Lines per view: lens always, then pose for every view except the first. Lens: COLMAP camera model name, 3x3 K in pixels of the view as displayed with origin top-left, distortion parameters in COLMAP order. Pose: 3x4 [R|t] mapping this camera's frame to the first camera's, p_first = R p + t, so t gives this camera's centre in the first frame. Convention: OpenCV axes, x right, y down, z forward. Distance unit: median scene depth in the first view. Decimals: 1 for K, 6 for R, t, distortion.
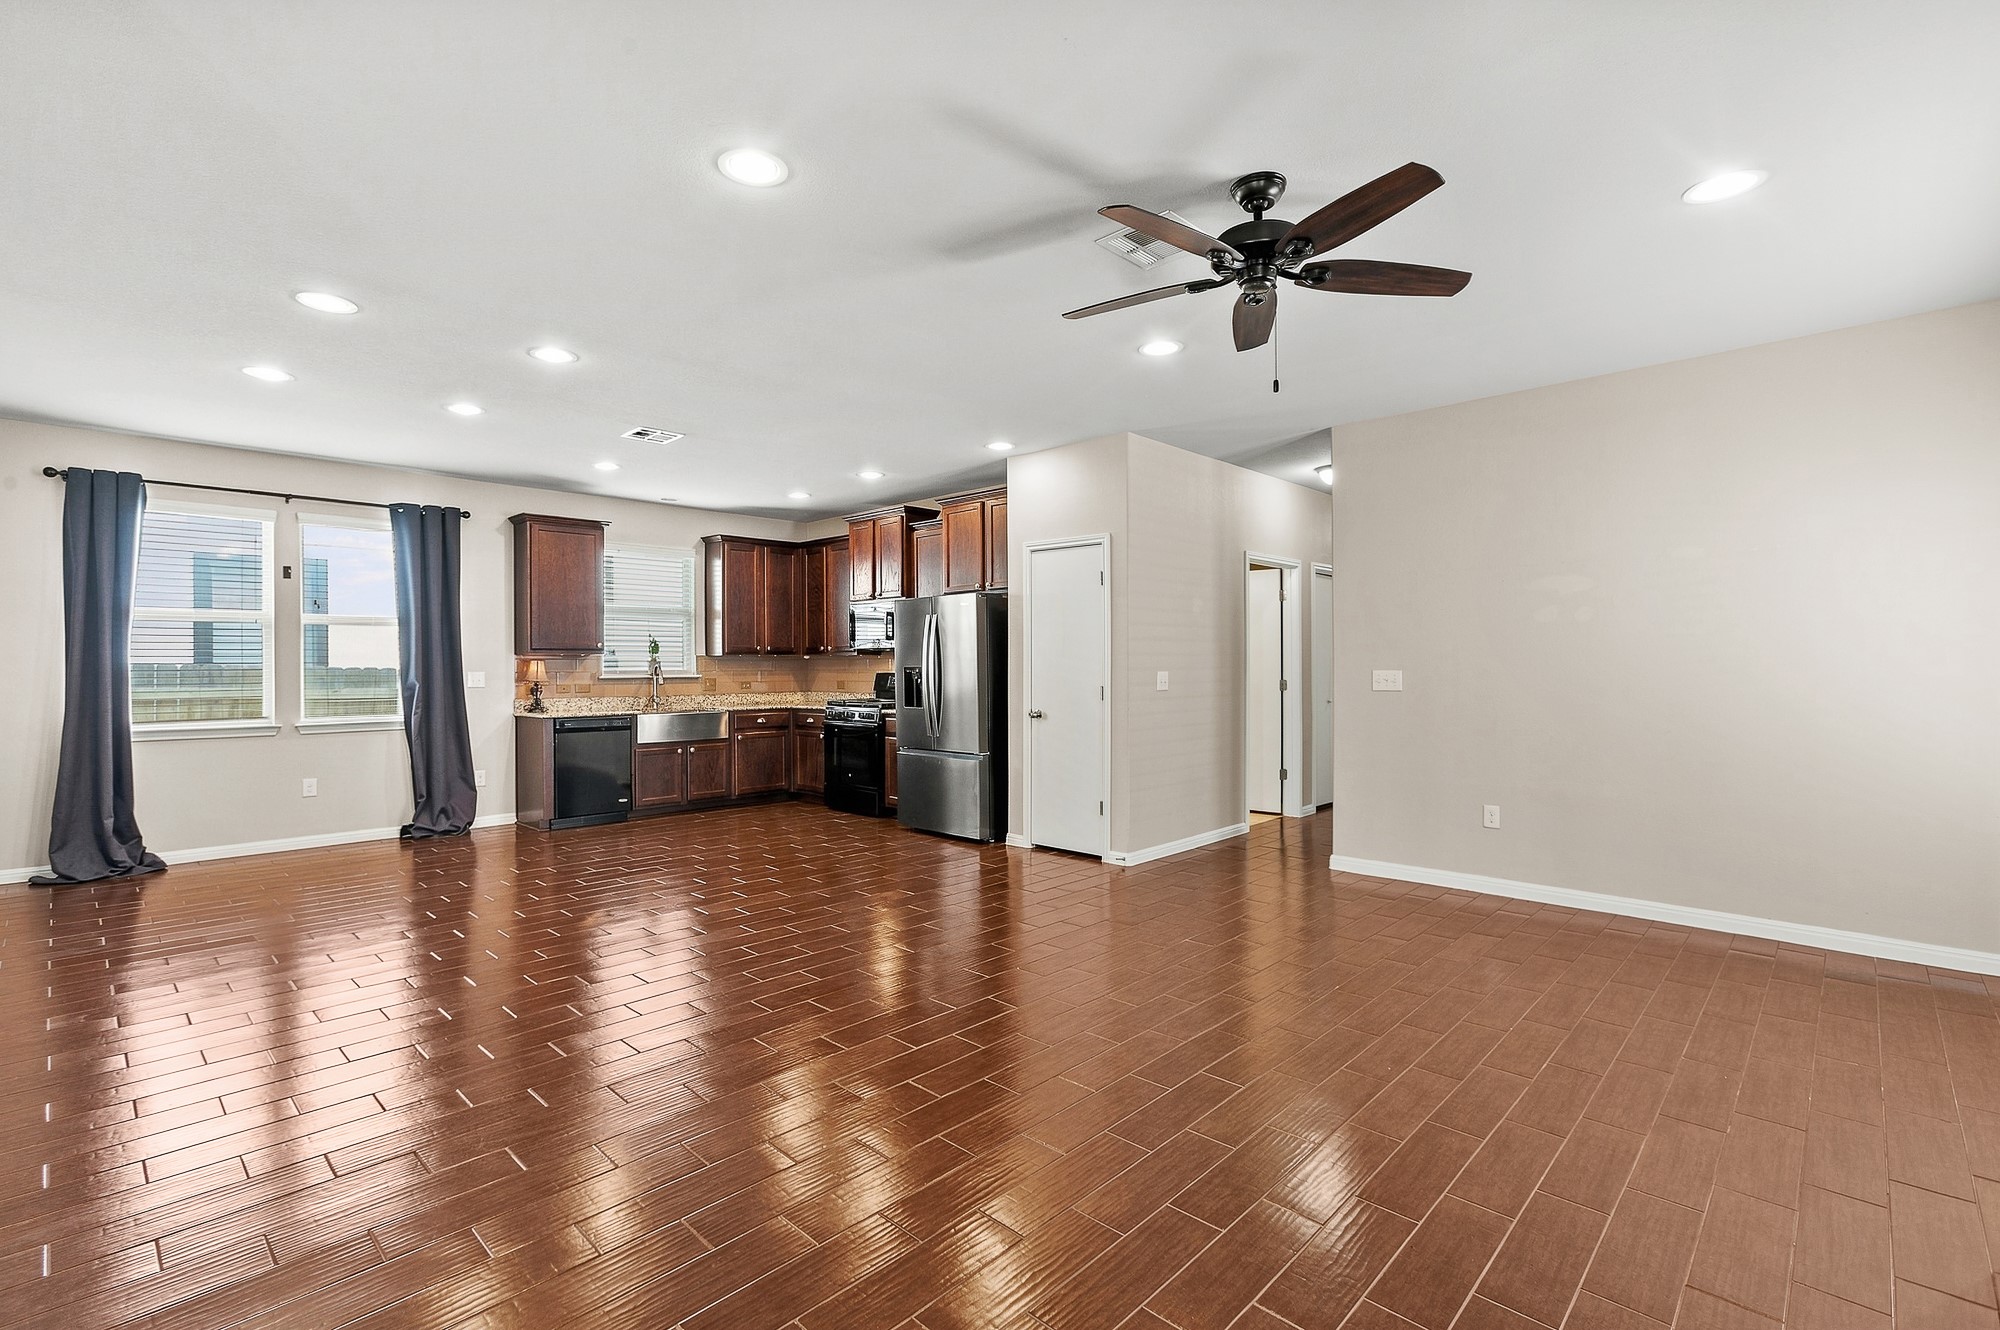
lens RADIAL K [[910.8, 0, 969.6], [0, 910.8, 660.3], [0, 0, 1]] dist [-0.000713, -0.000100]
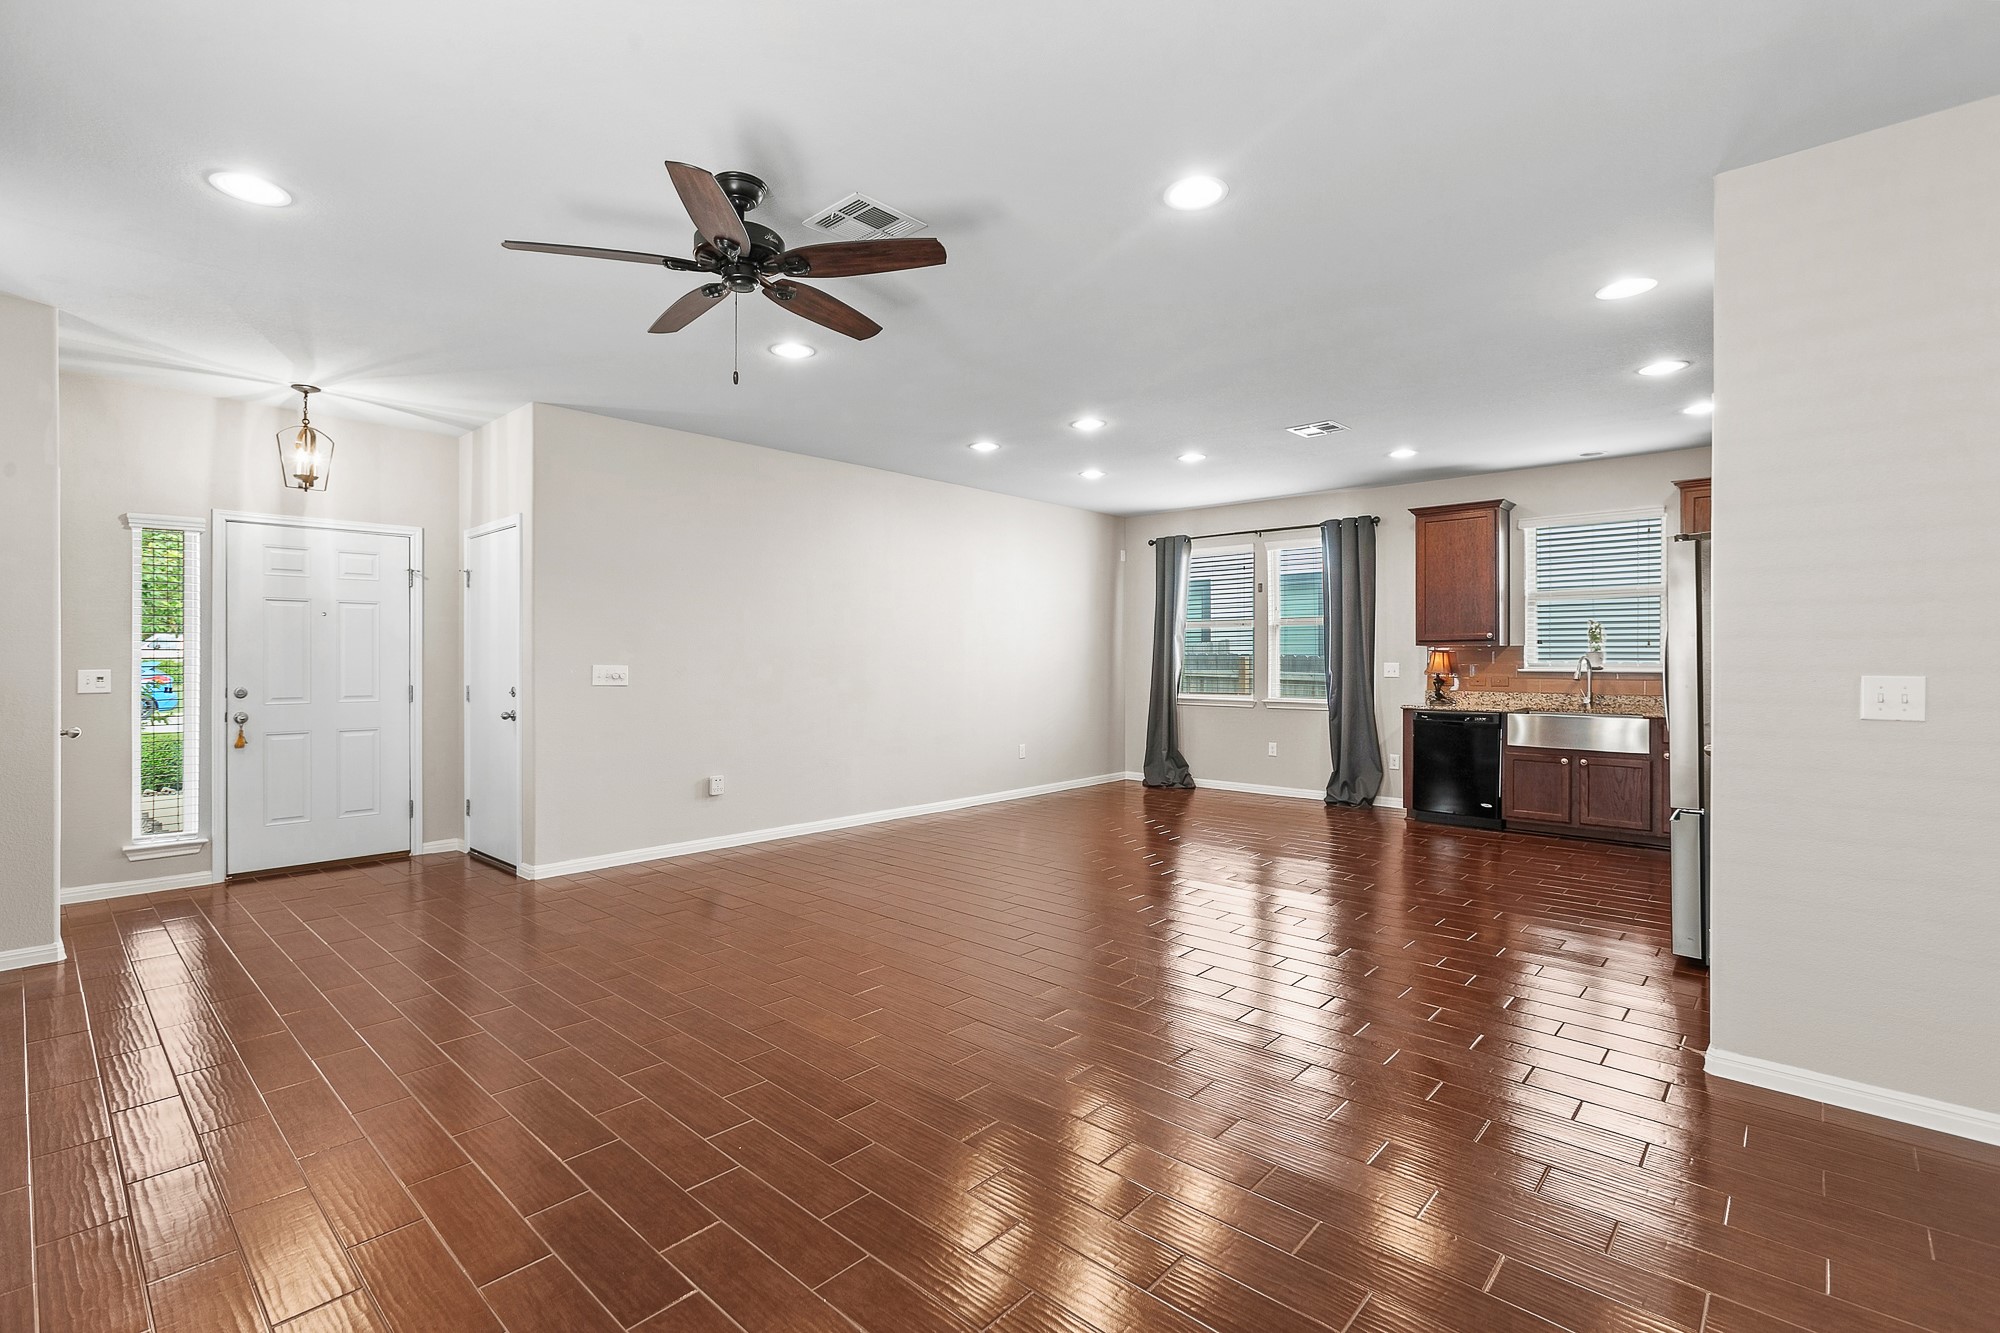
lens RADIAL K [[910.8, 0, 969.6], [0, 910.8, 661.8], [0, 0, 1]] dist [-0.000713, -0.000100]
pose [[0.019732, 0.008350, -0.999770, 0.550547], [0.004082, 0.999956, 0.008432, 0.000905], [0.999797, -0.004248, 0.019697, 0.506016]]
